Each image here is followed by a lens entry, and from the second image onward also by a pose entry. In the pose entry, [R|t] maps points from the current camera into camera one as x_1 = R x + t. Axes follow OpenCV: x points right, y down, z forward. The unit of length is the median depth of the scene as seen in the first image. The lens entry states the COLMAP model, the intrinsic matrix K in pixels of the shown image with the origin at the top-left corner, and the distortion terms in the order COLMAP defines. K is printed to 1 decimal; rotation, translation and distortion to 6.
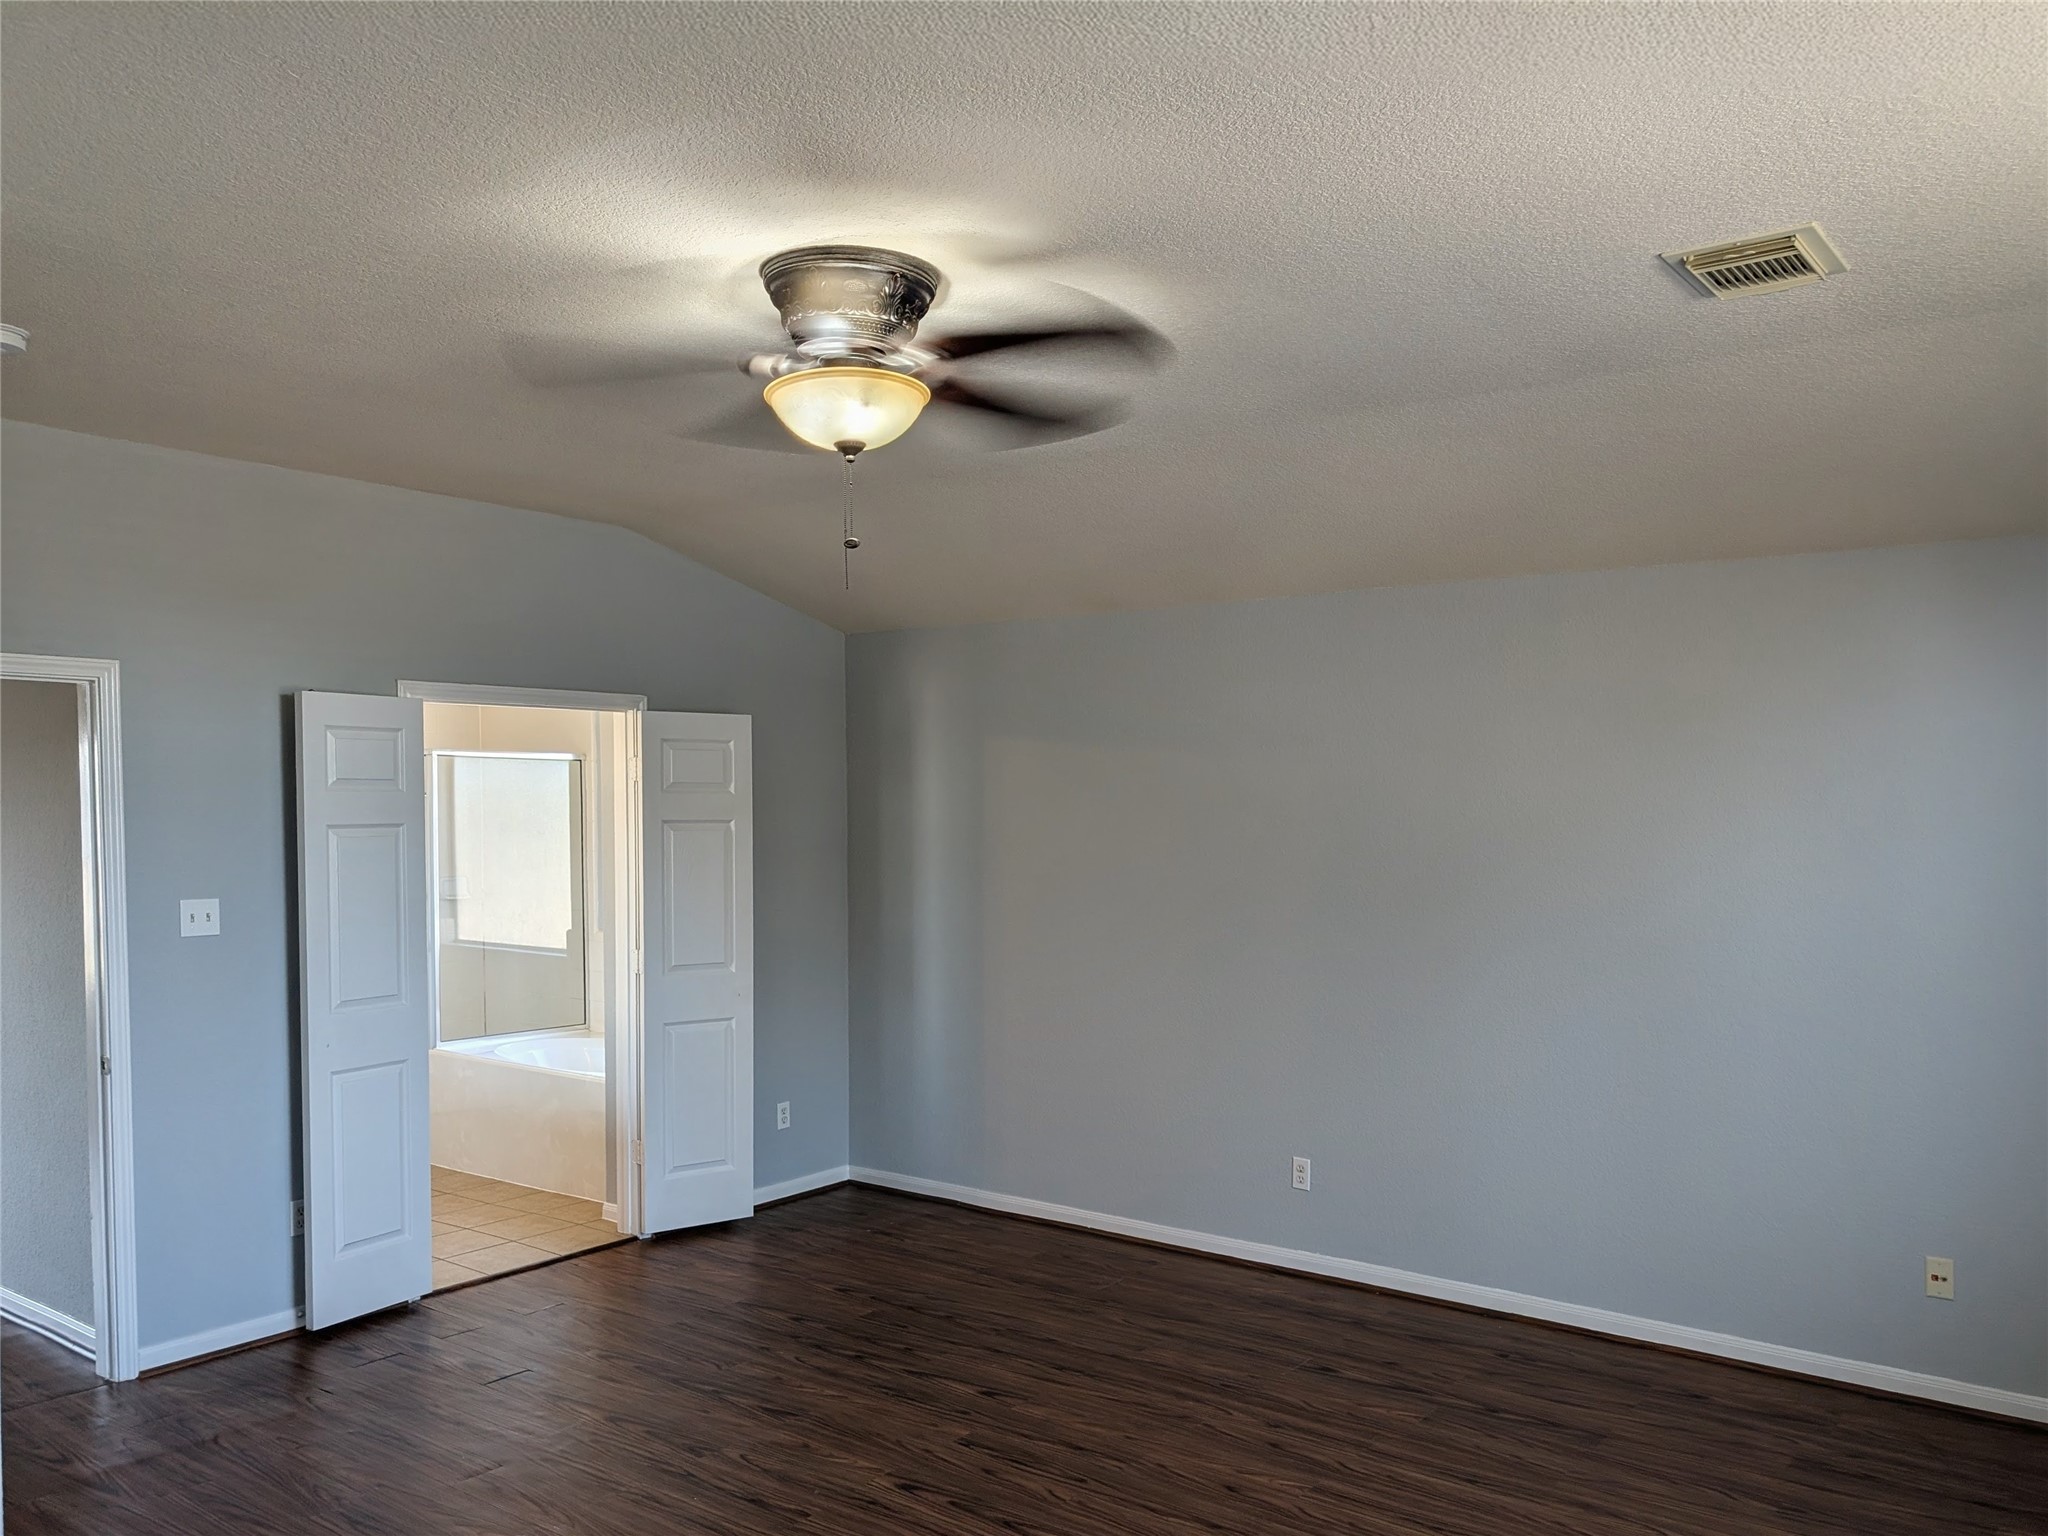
lens RADIAL K [[1467.9, 0, 1024.0], [0, 1467.9, 768.0], [0, 0, 1]] dist [0.091757, -0.119171]
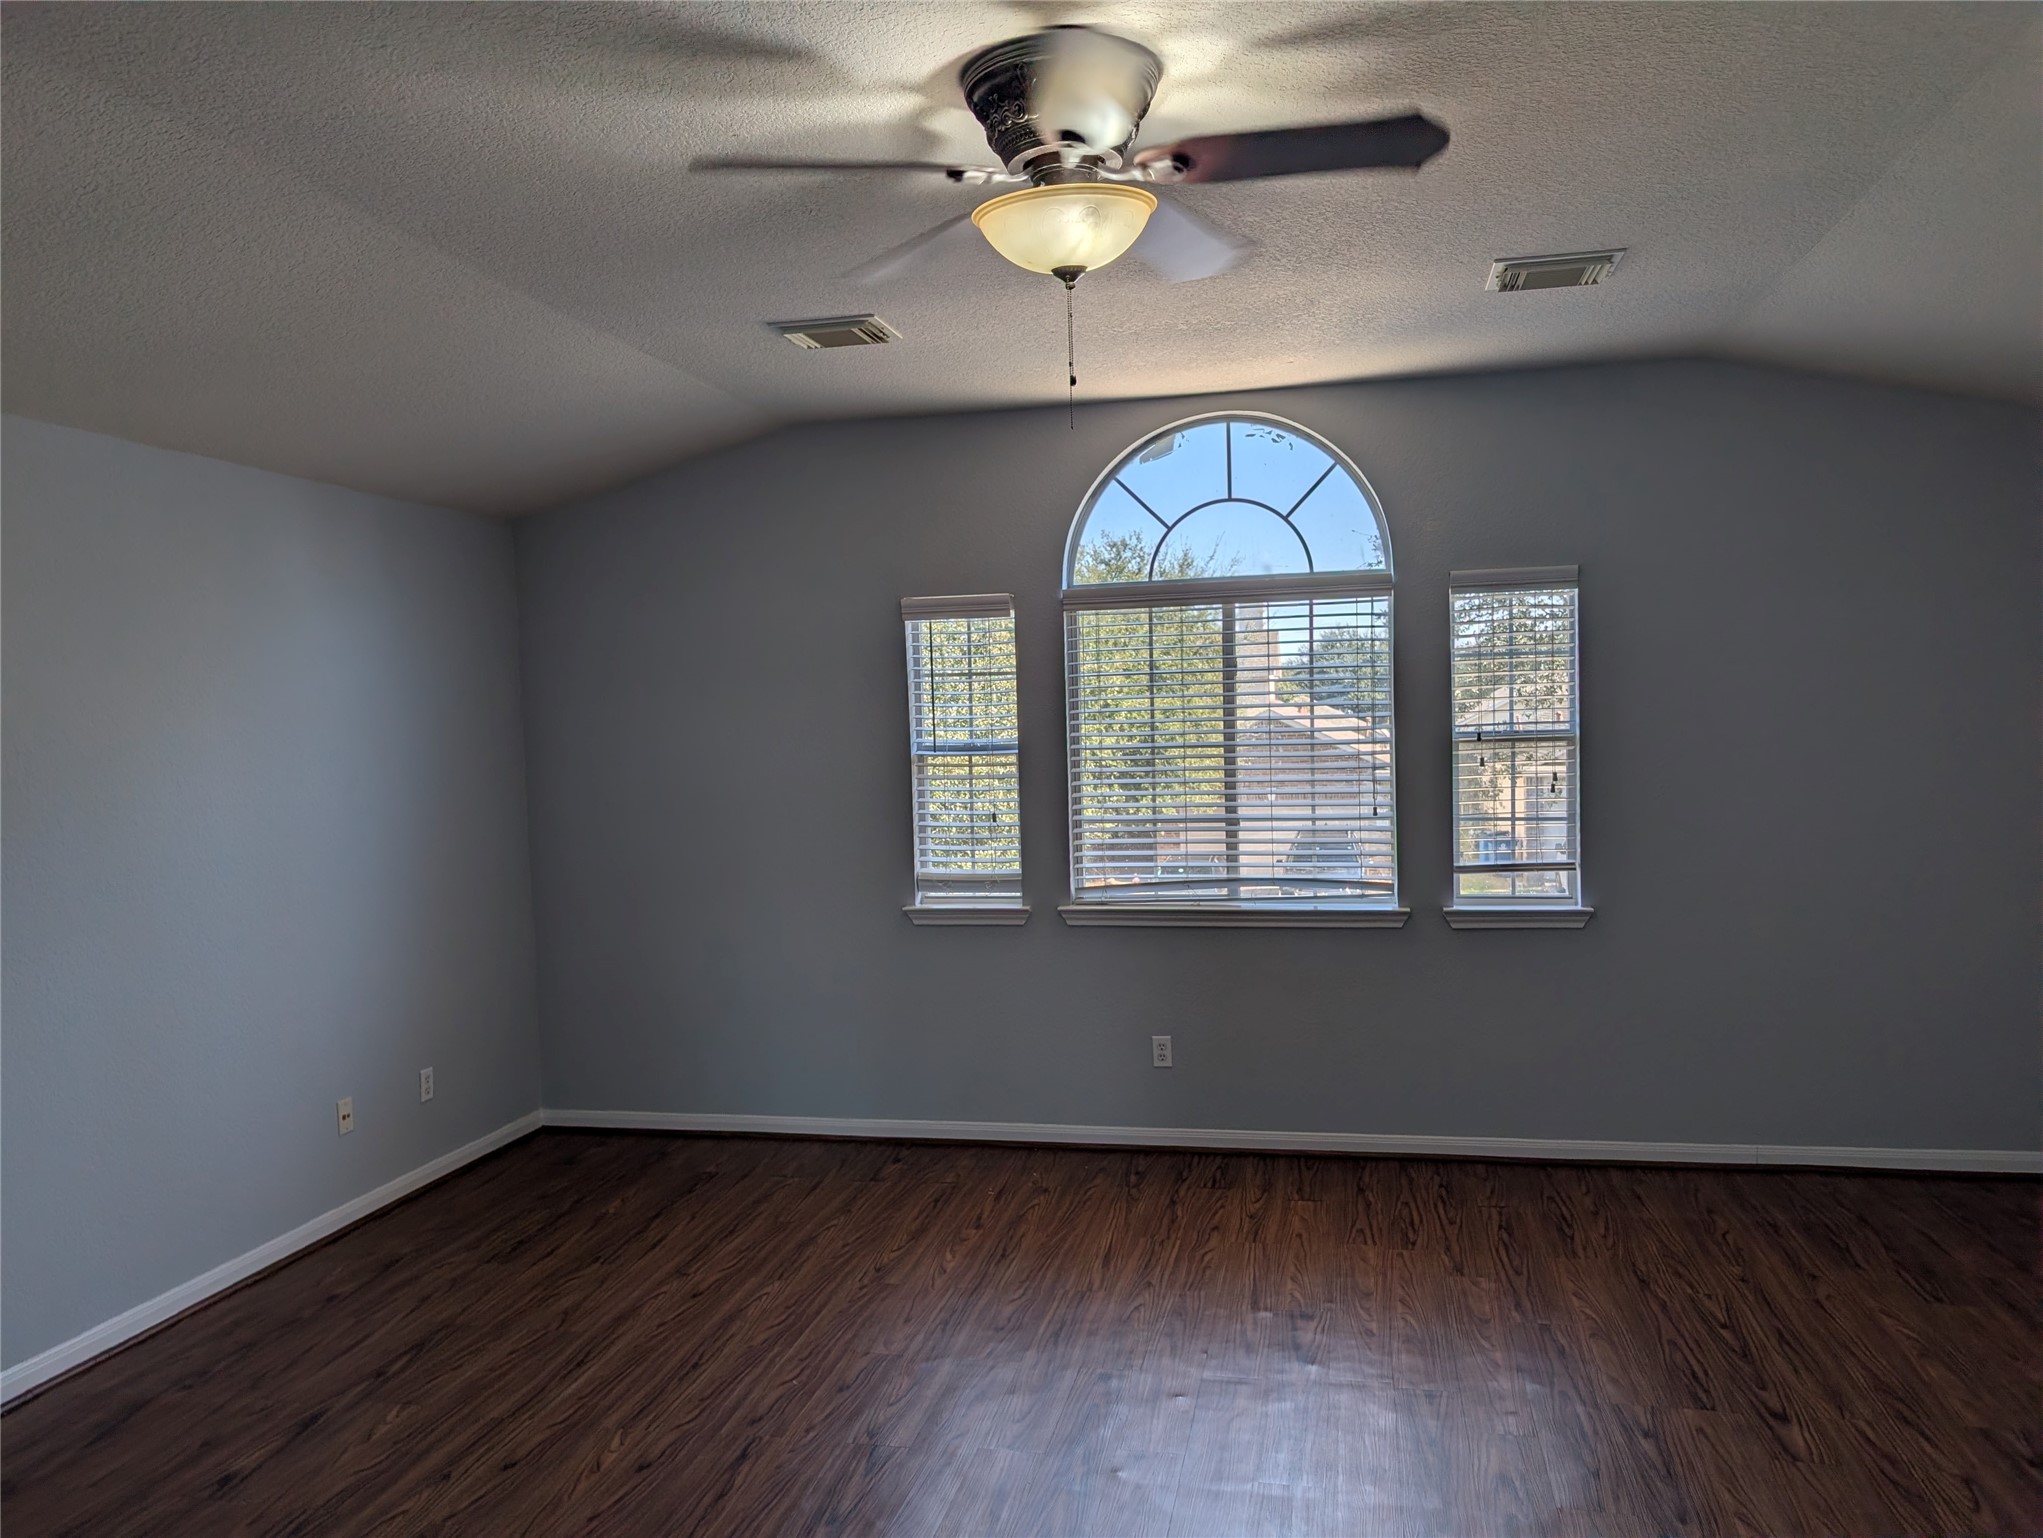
lens RADIAL K [[1464.3, 0, 1021.5], [0, 1464.3, 769.0], [0, 0, 1]] dist [0.091757, -0.119171]
pose [[-0.391849, -0.030296, 0.919531, -0.675348], [0.003481, 0.999402, 0.034411, 0.041260], [-0.920023, 0.016685, -0.391509, 1.036201]]
